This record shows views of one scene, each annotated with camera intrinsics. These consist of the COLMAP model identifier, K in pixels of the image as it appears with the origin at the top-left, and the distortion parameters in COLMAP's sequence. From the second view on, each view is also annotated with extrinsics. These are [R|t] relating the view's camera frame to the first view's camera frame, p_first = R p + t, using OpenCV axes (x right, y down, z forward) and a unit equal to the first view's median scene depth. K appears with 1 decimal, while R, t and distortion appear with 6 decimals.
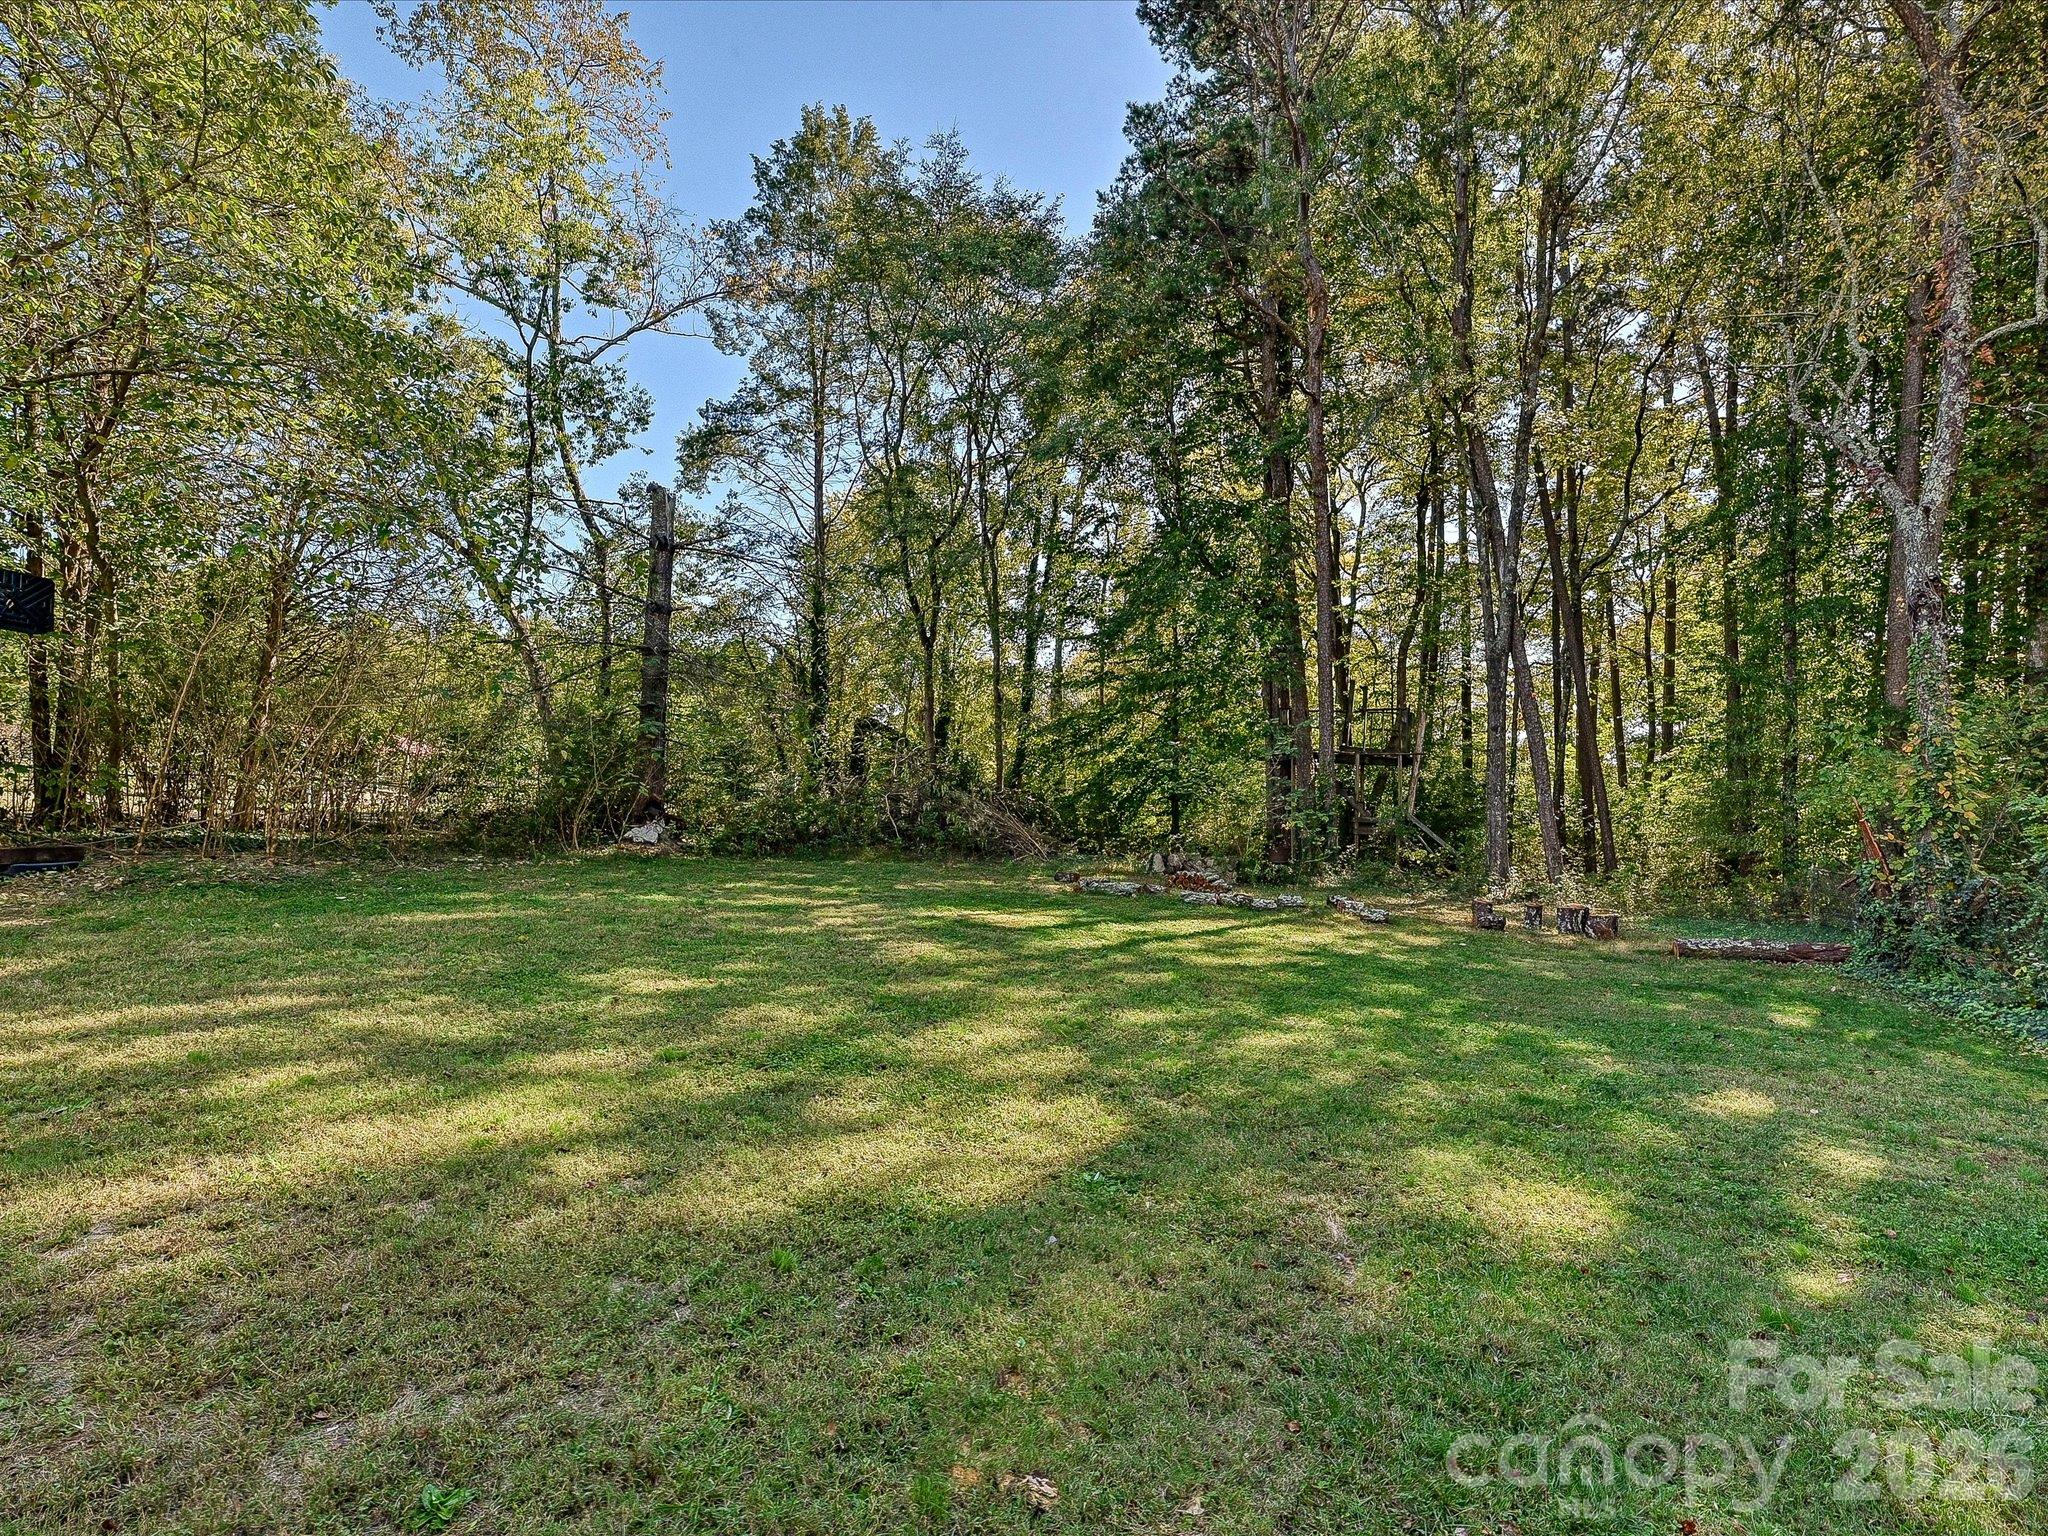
lens RADIAL K [[971.9, 0, 1017.8], [0, 971.9, 752.5], [0, 0, 1]] dist [0.002119, -0.000304]
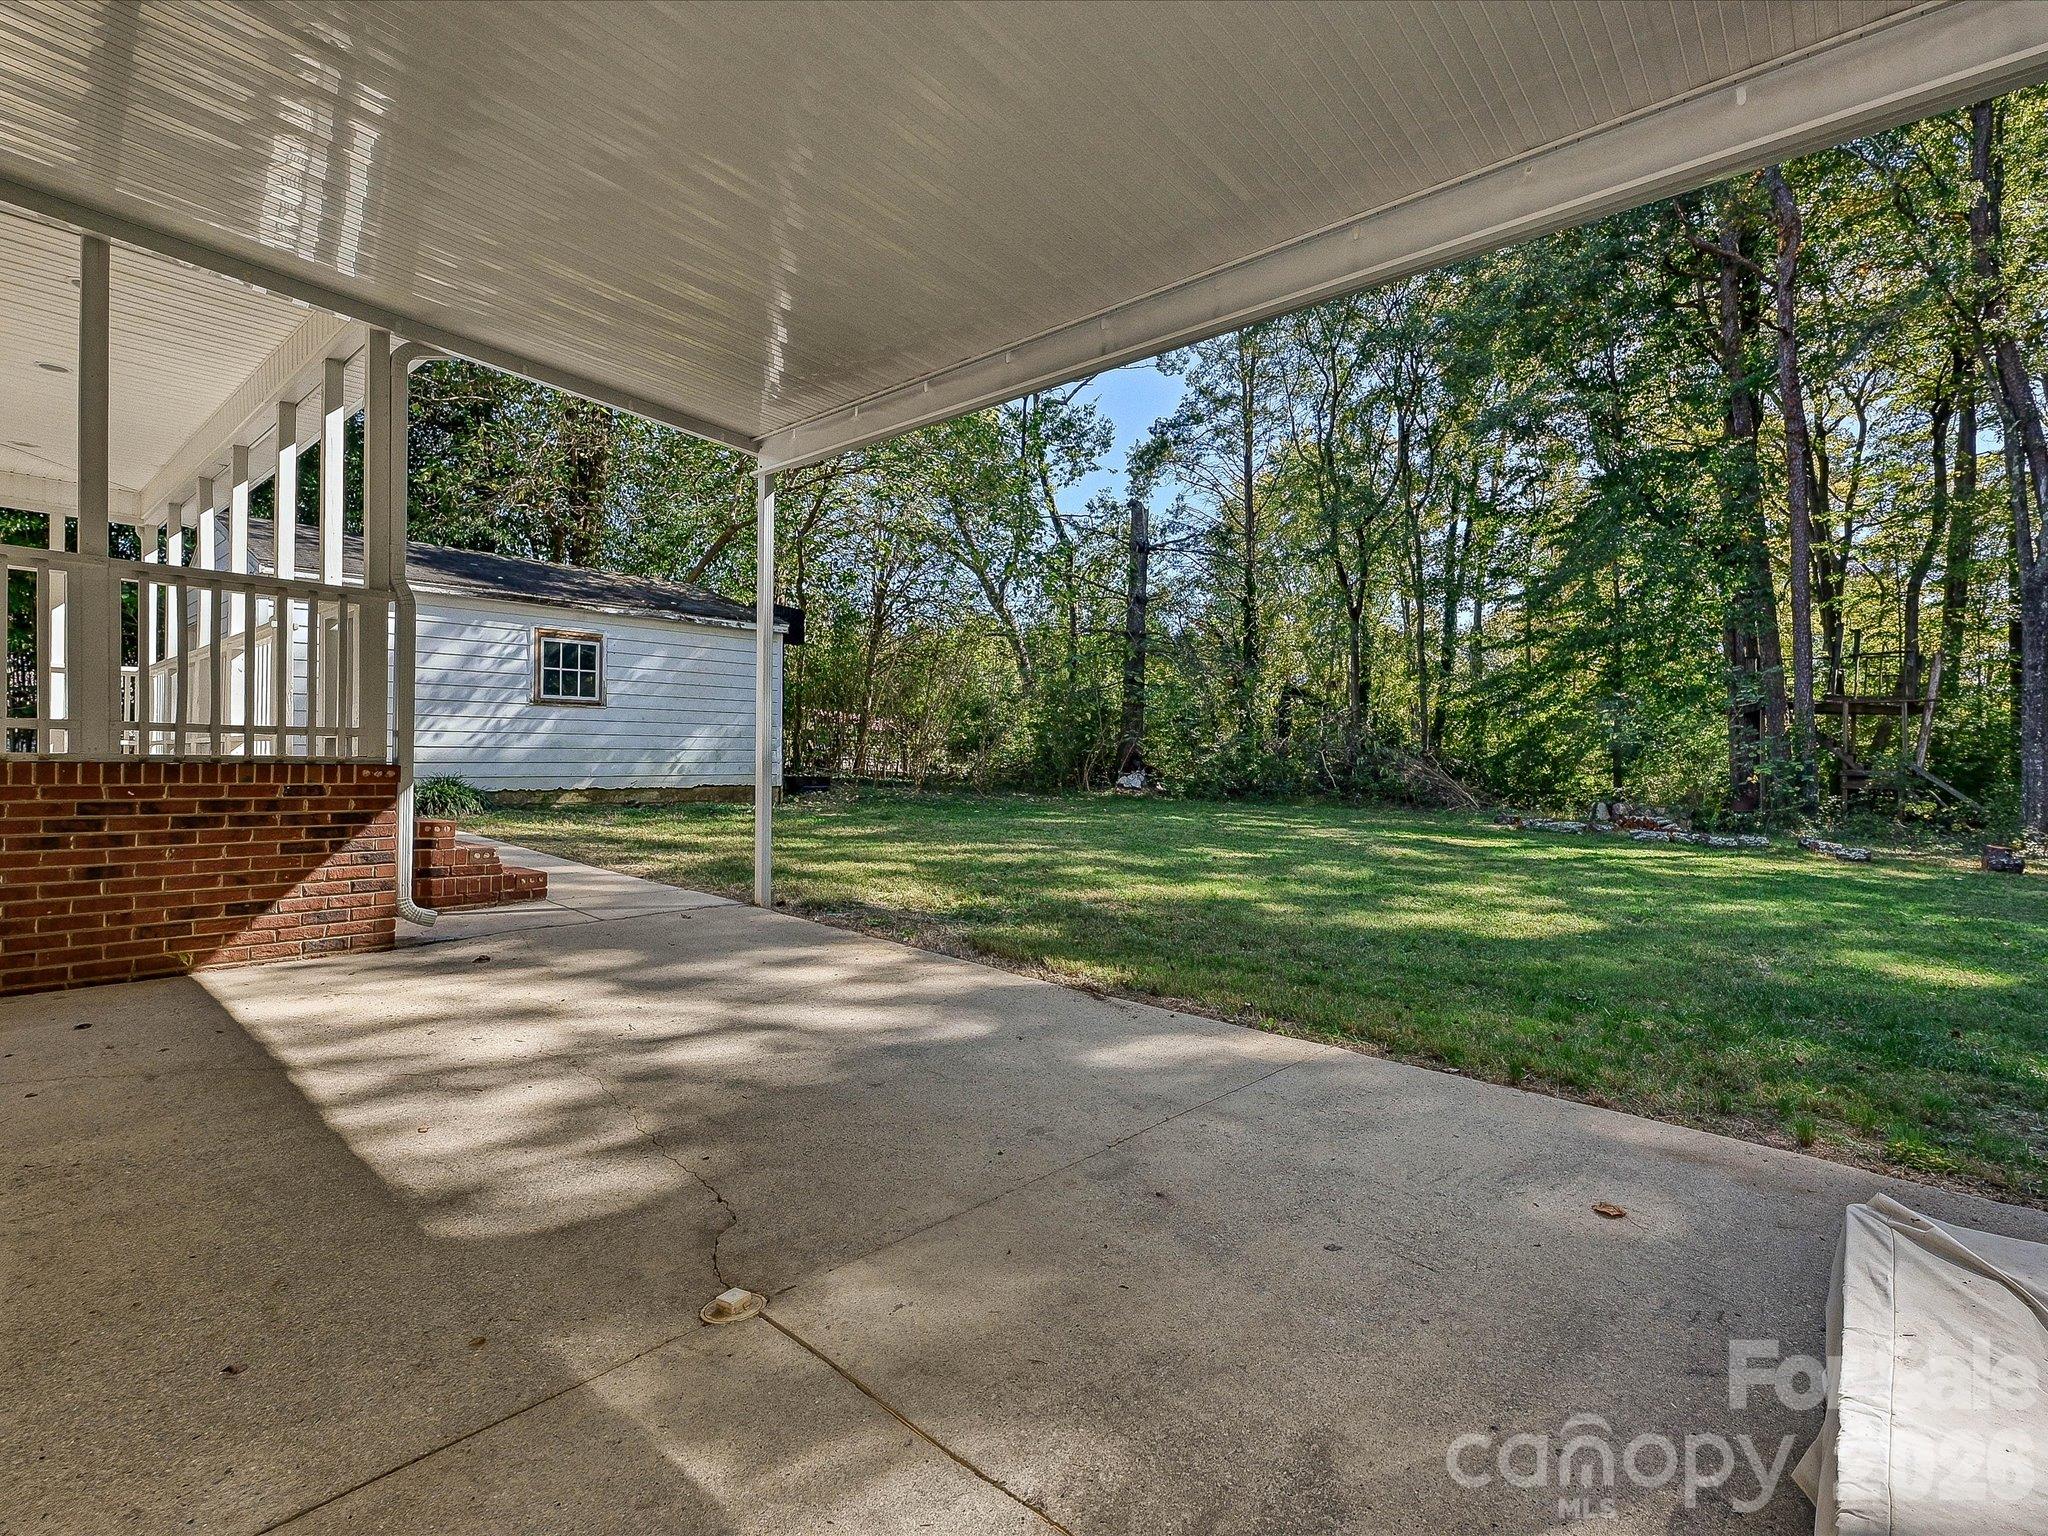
lens RADIAL K [[971.9, 0, 1017.8], [0, 971.9, 752.5], [0, 0, 1]] dist [0.002119, -0.000304]
pose [[0.926410, -0.011778, -0.376332, -0.033972], [0.020809, 0.999585, 0.019941, 0.013755], [0.375941, -0.026305, 0.926270, -0.156334]]
